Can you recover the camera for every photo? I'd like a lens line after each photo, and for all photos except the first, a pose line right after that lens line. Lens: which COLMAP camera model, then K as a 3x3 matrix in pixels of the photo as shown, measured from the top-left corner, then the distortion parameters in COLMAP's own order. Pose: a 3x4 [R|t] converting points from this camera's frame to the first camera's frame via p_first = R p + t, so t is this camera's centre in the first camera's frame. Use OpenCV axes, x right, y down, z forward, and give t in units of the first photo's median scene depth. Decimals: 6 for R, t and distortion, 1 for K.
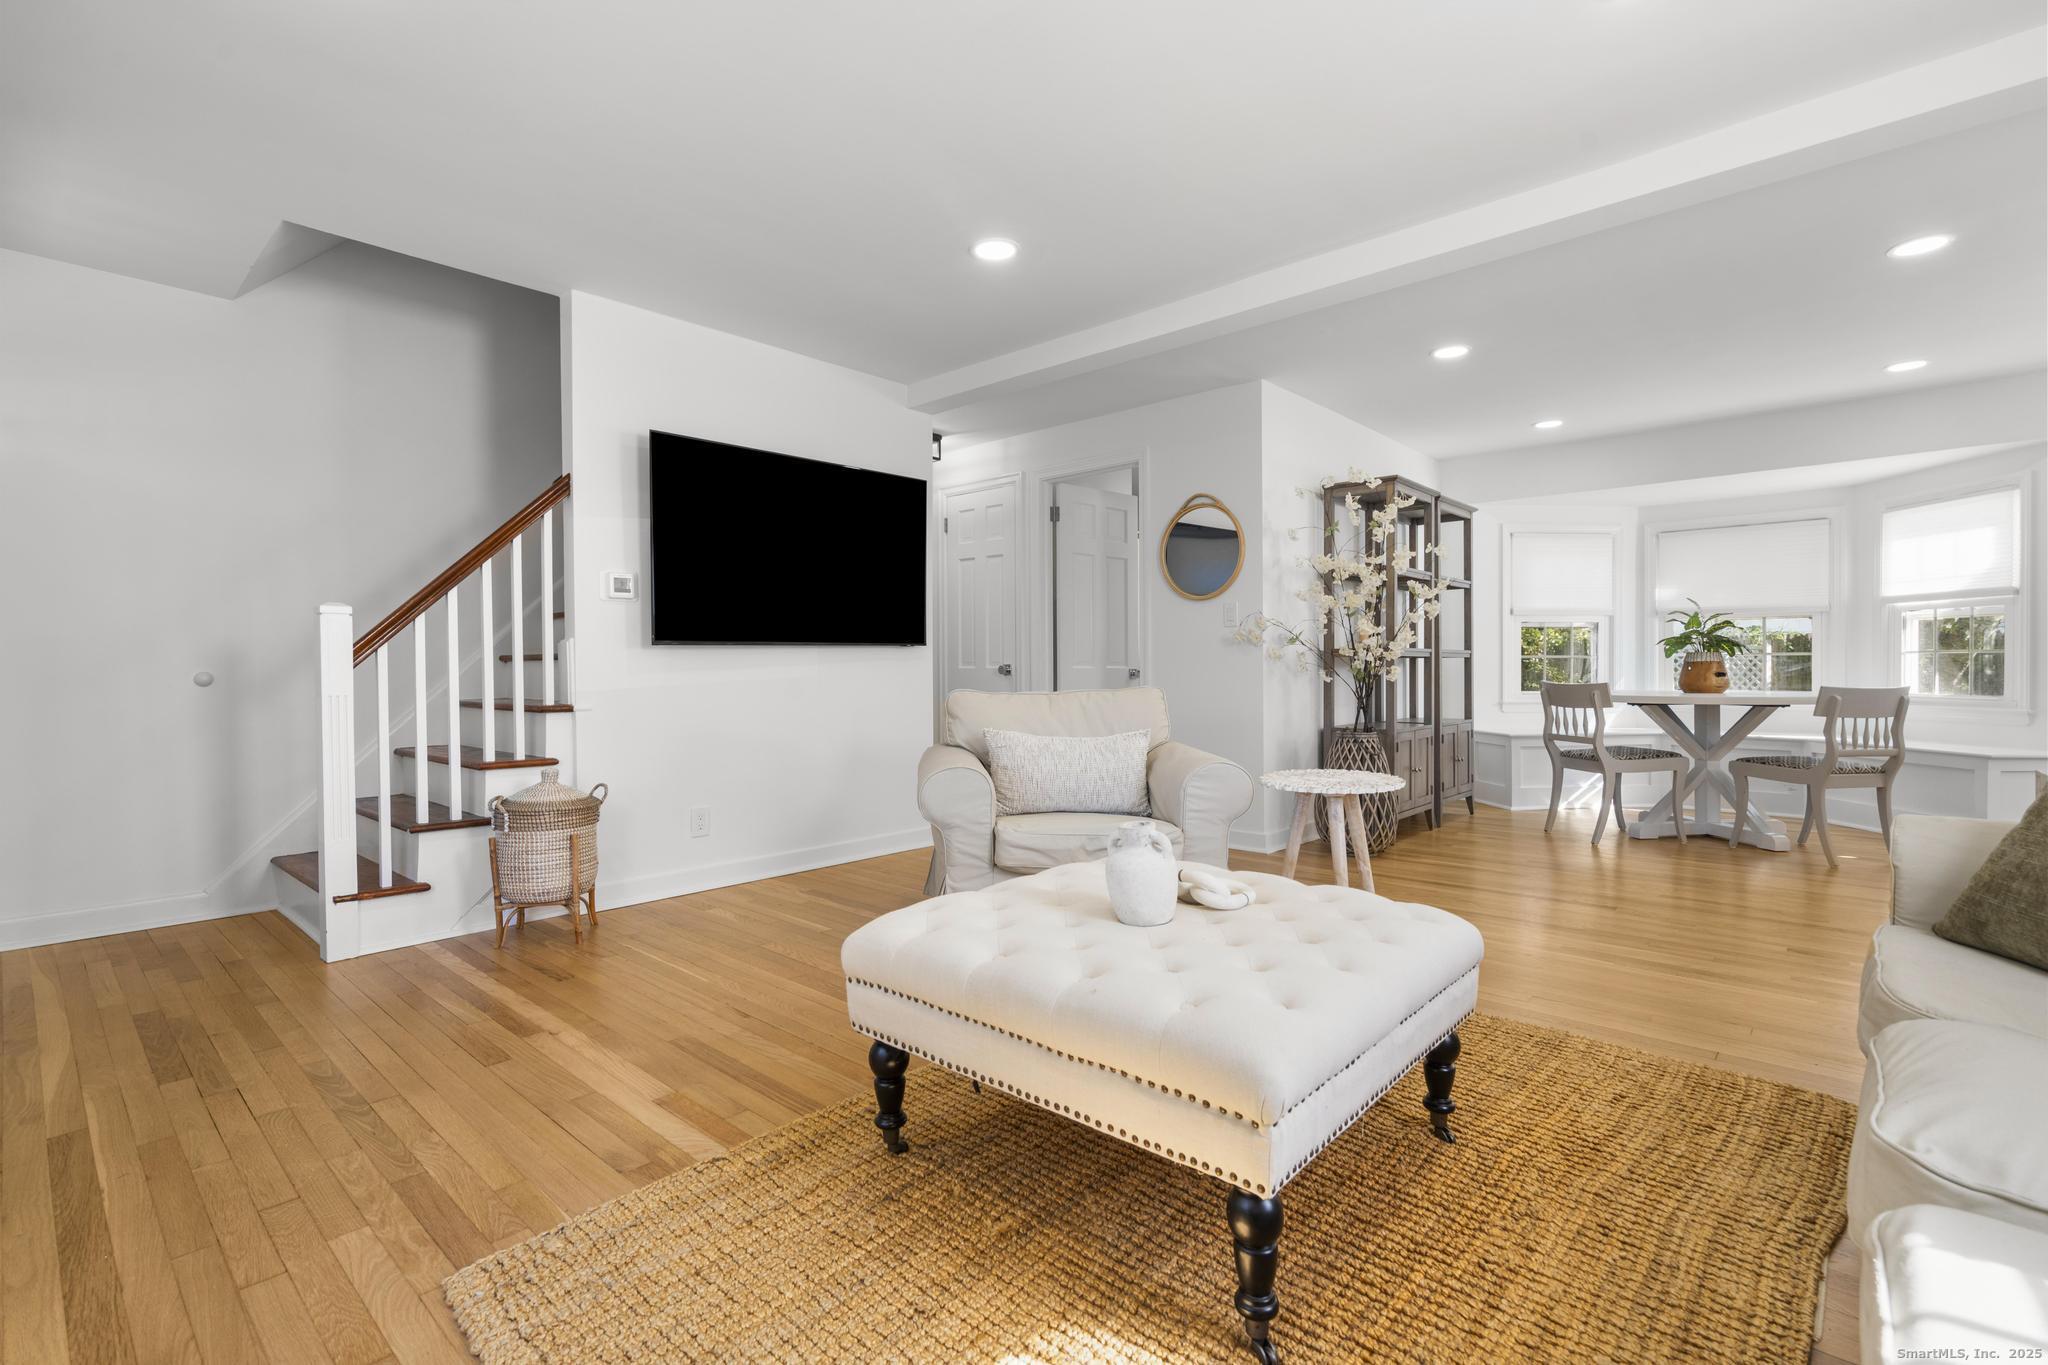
lens RADIAL K [[924.6, 0, 1024.6], [0, 924.6, 677.5], [0, 0, 1]] dist [-0.004694, 0.003382]
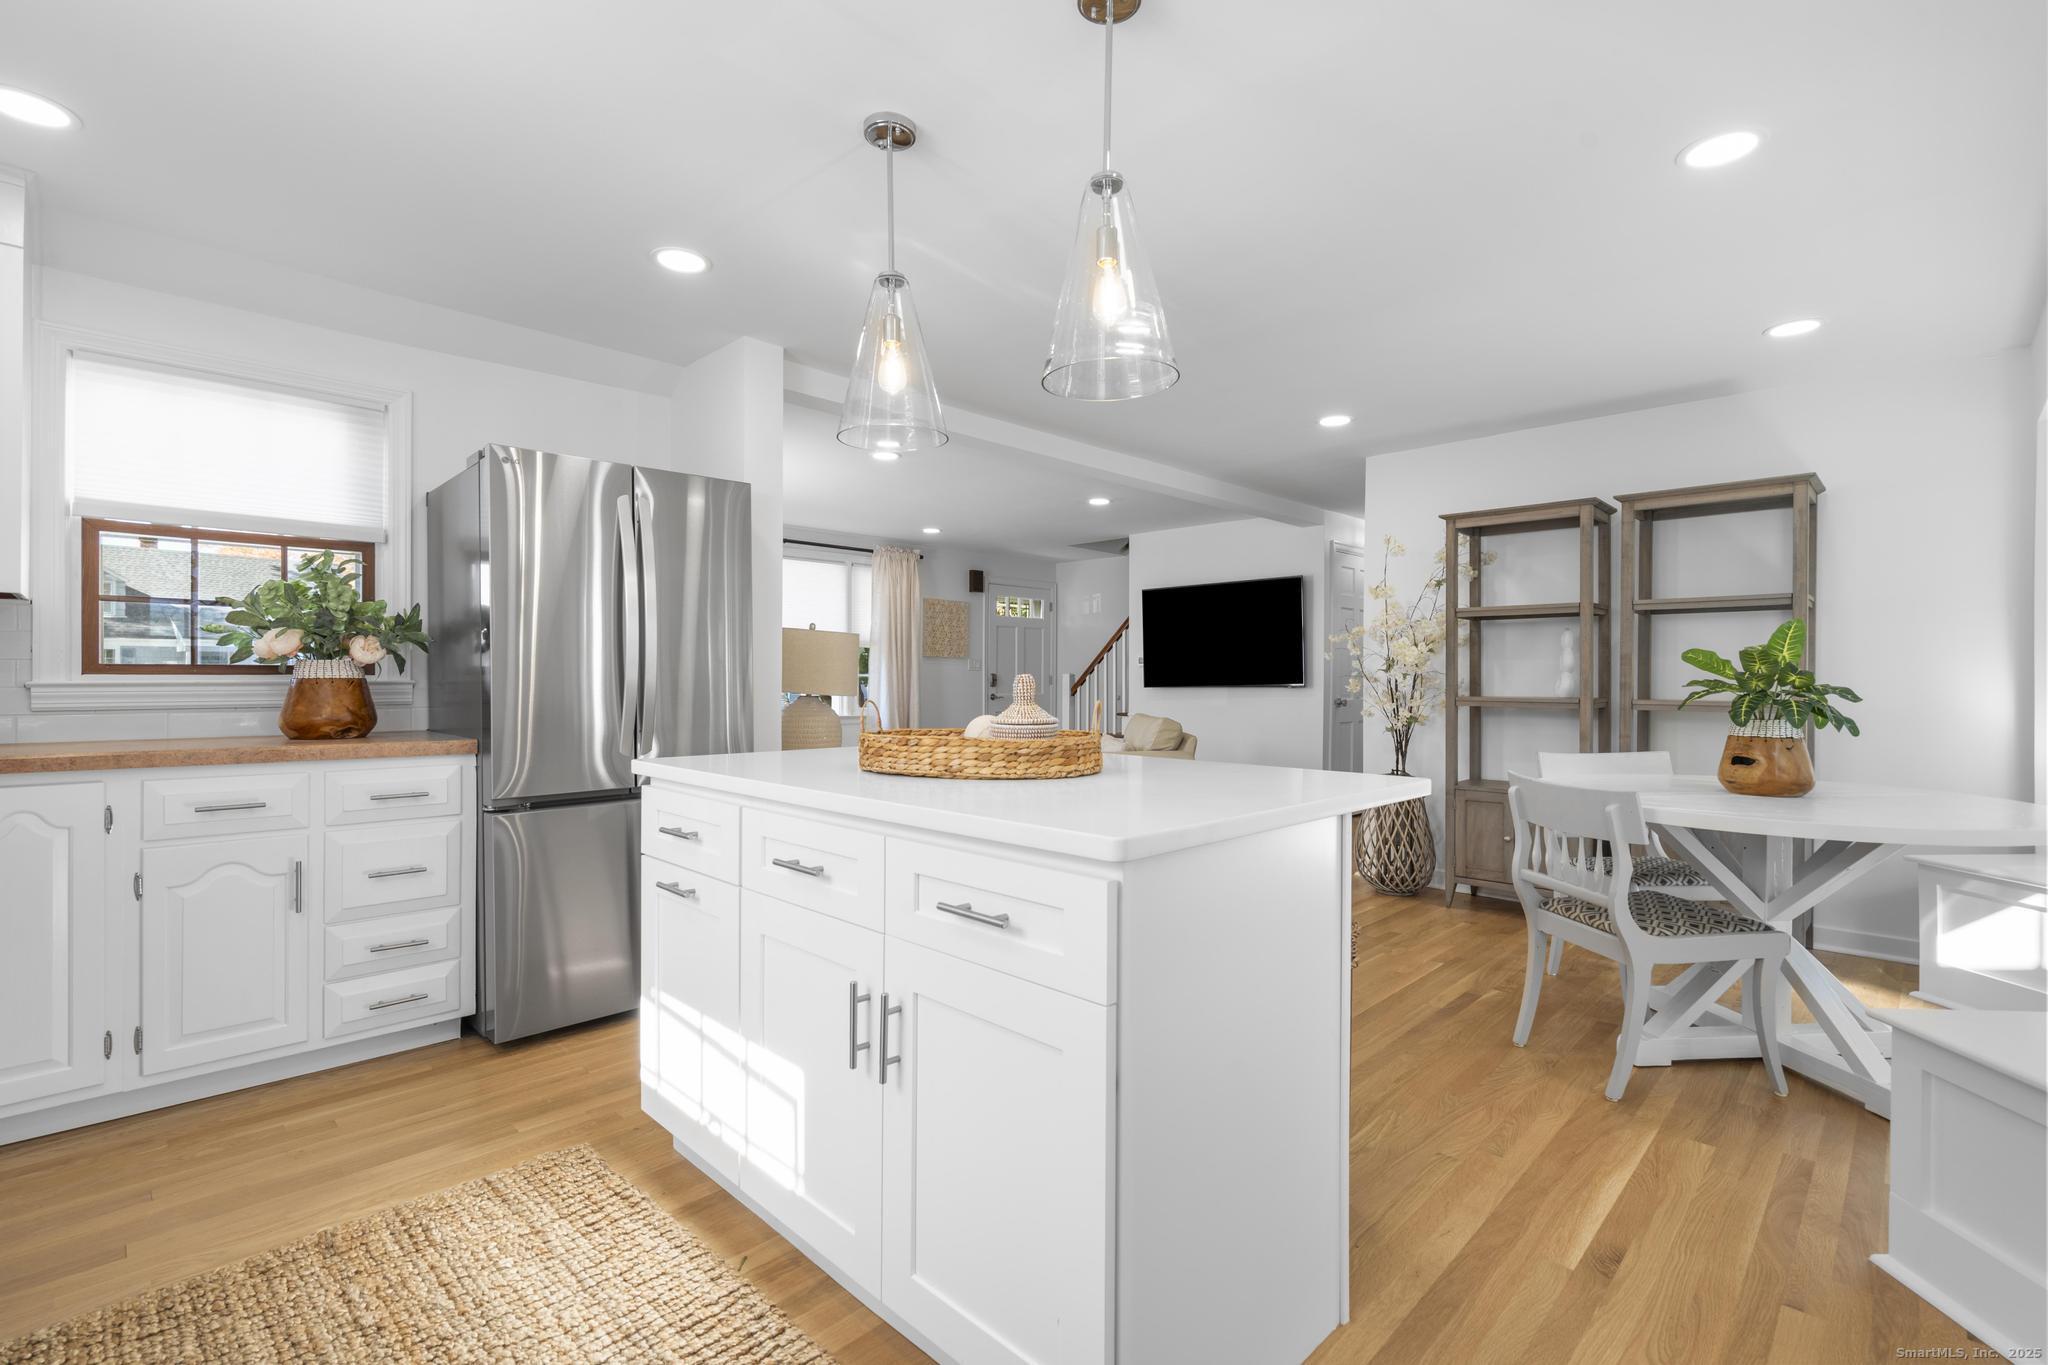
lens RADIAL K [[924.6, 0, 1017.1], [0, 924.6, 677.3], [0, 0, 1]] dist [-0.004694, 0.003382]
pose [[-0.045575, 0.006205, -0.998942, 1.409796], [-0.009972, 0.999928, 0.006666, -0.056943], [0.998911, 0.010266, -0.045510, 0.607289]]
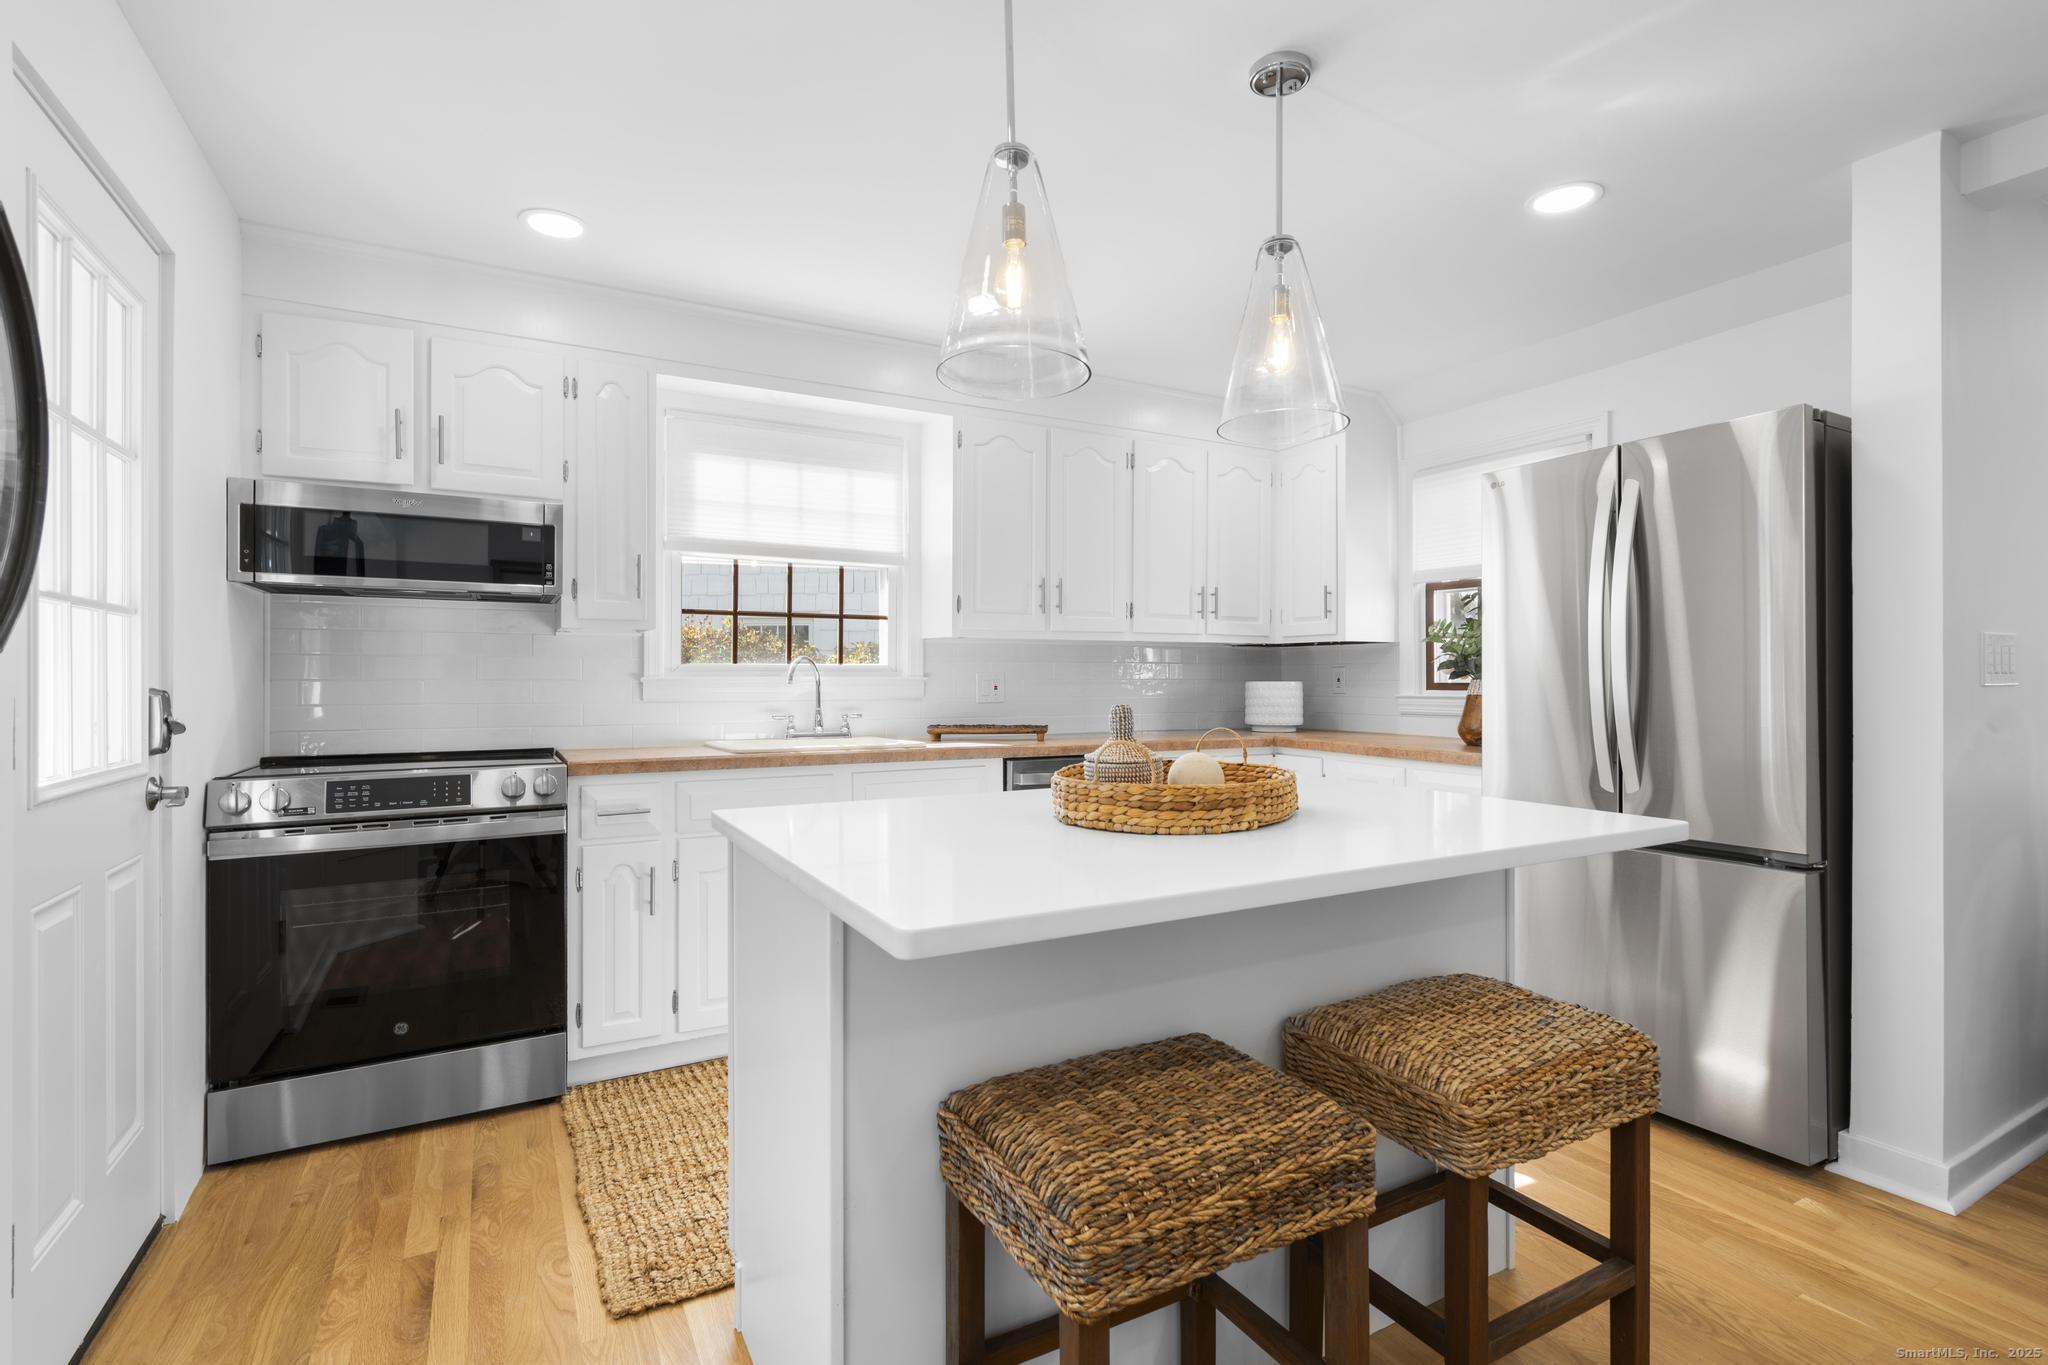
lens RADIAL K [[960.1, 0, 1027.4], [0, 960.1, 672.8], [0, 0, 1]] dist [-0.000586, -0.000265]
pose [[-0.947025, 0.005149, 0.321119, 0.926425], [0.005143, 0.999986, -0.000866, -0.067464], [-0.321120, 0.000831, -0.947038, 0.931893]]
